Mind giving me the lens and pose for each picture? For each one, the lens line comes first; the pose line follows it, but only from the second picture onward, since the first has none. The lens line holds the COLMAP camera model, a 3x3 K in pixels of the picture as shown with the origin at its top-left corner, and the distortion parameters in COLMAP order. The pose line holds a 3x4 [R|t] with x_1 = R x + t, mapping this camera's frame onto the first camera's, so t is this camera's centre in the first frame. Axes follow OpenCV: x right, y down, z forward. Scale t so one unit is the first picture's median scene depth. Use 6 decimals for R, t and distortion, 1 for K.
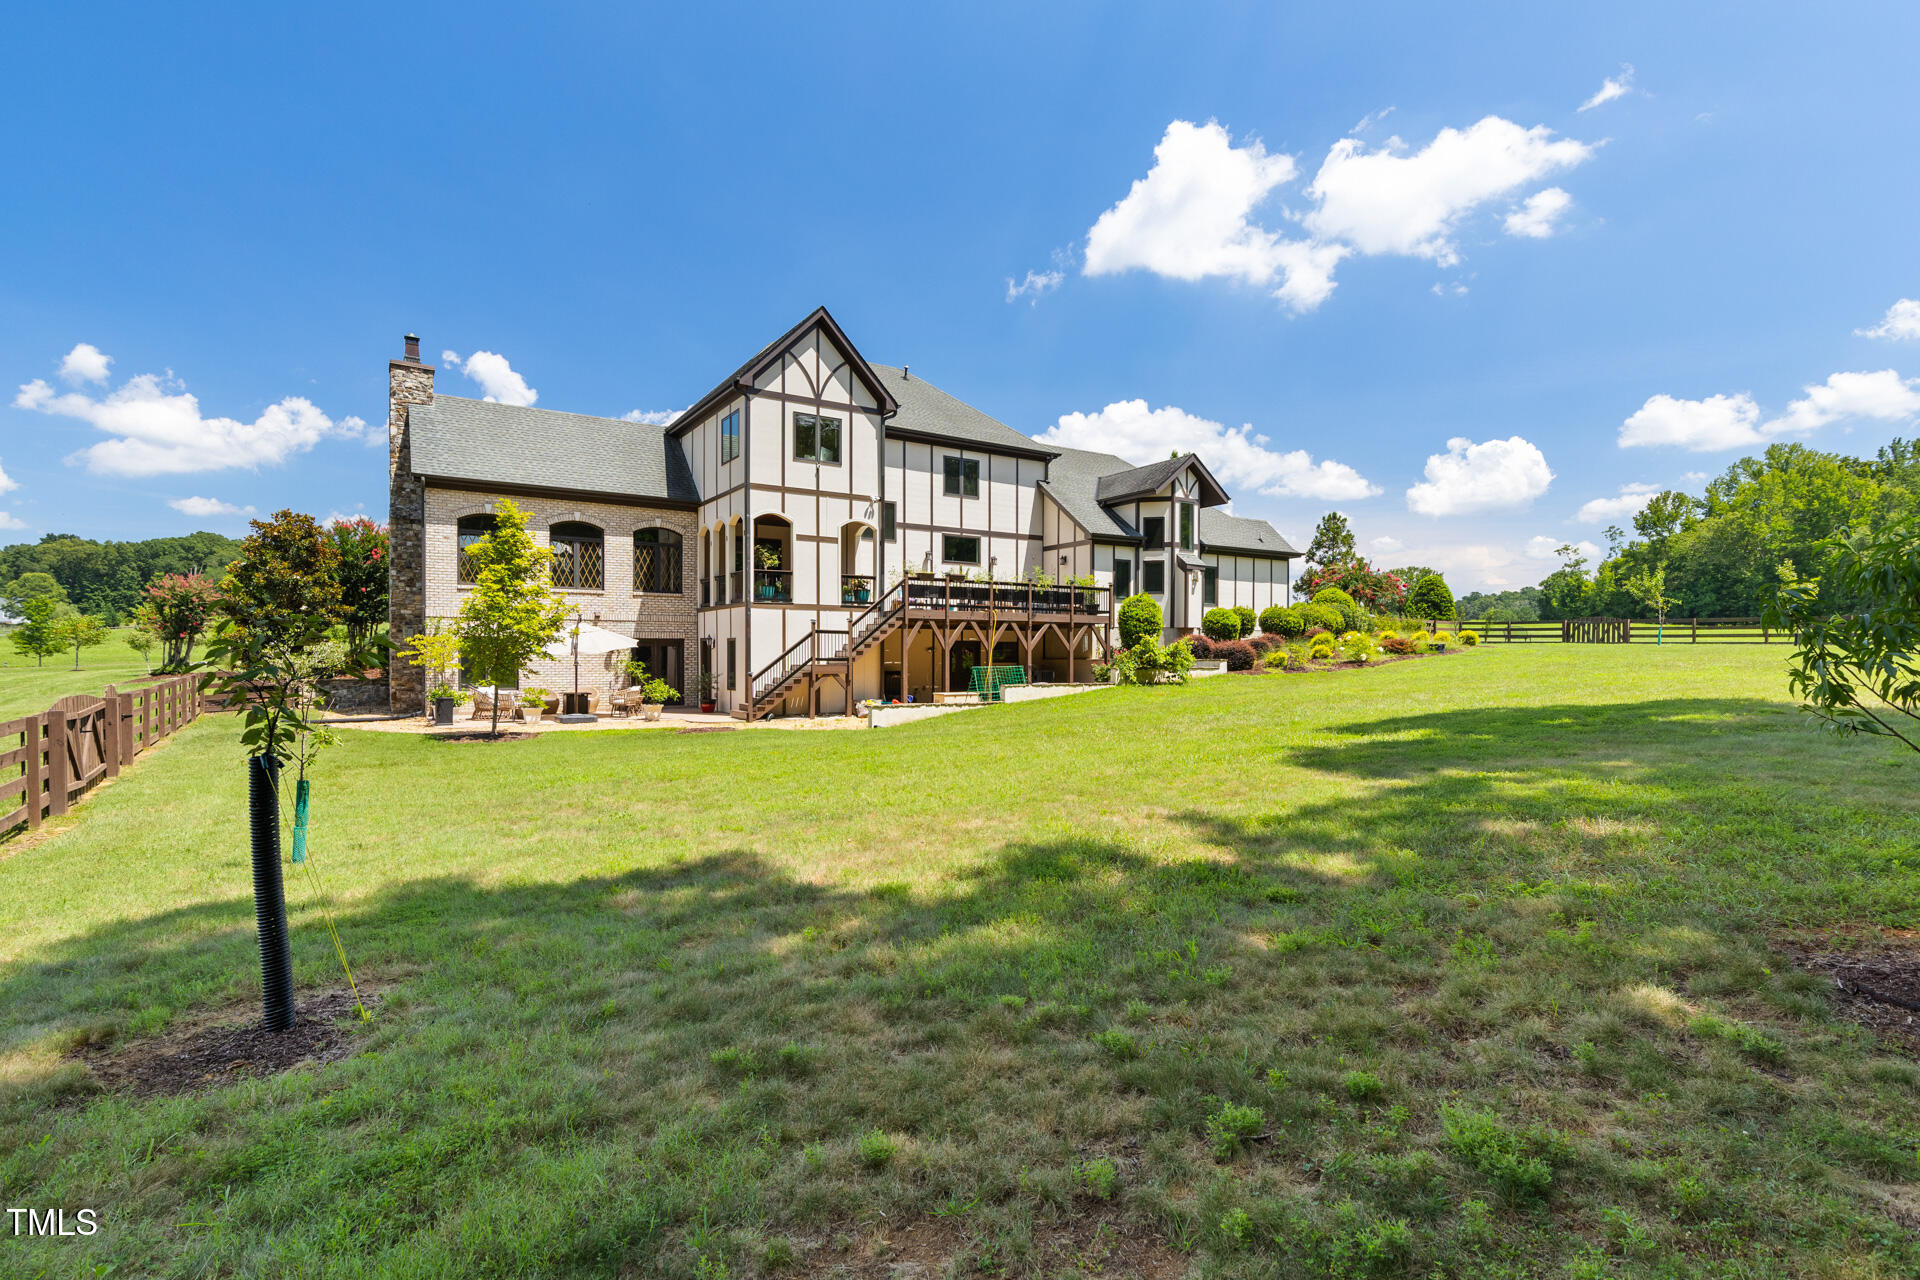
lens RADIAL K [[893.2, 0, 948.1], [0, 893.2, 632.9], [0, 0, 1]] dist [0.000290, -0.000042]
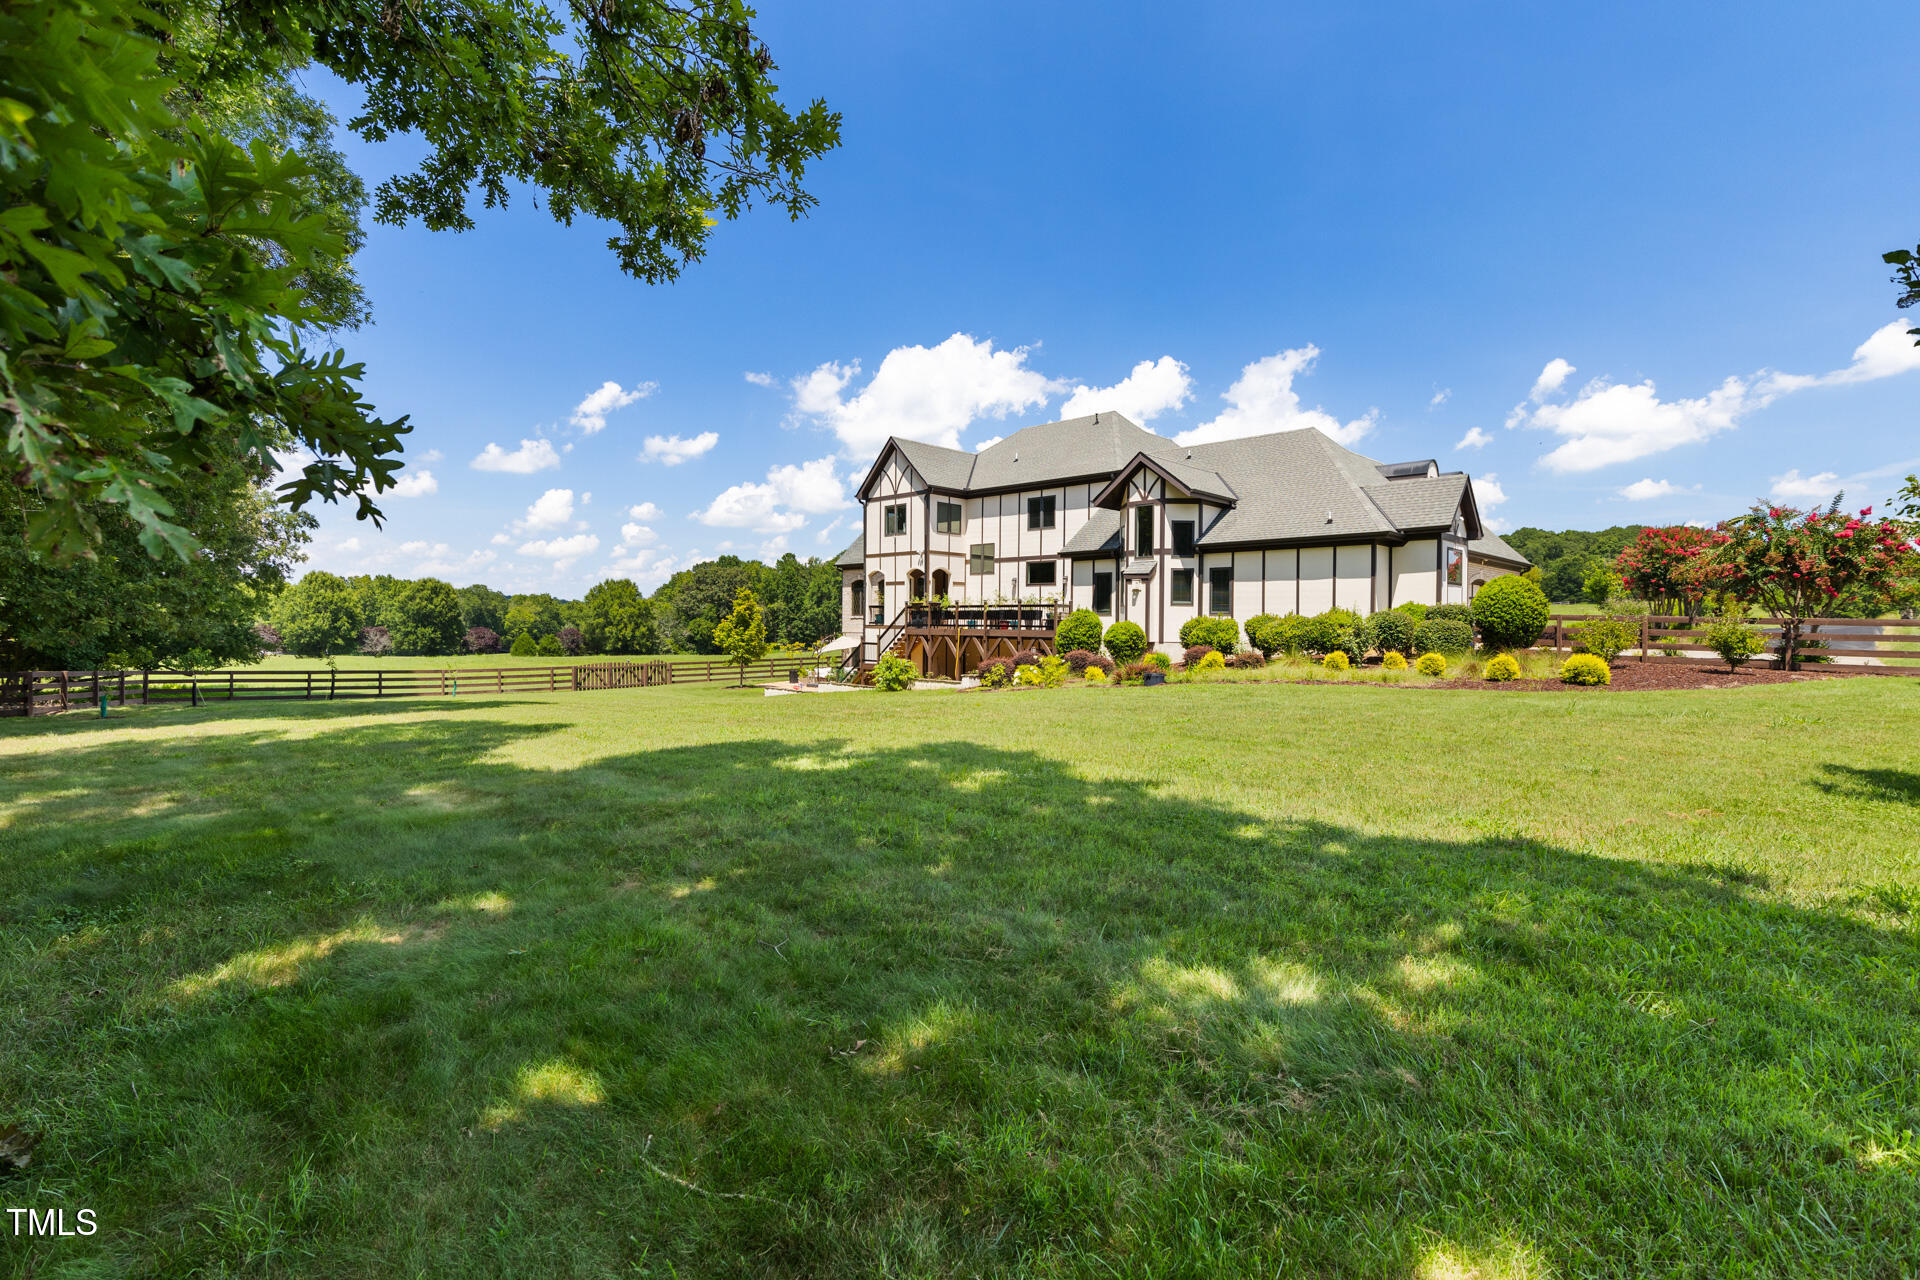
lens RADIAL K [[893.2, 0, 948.1], [0, 893.2, 632.9], [0, 0, 1]] dist [0.000290, -0.000042]
pose [[0.196141, 0.009967, -0.980525, 1.175093], [0.011928, 0.999850, 0.012549, -0.029490], [0.980503, -0.014157, 0.195993, 0.642731]]
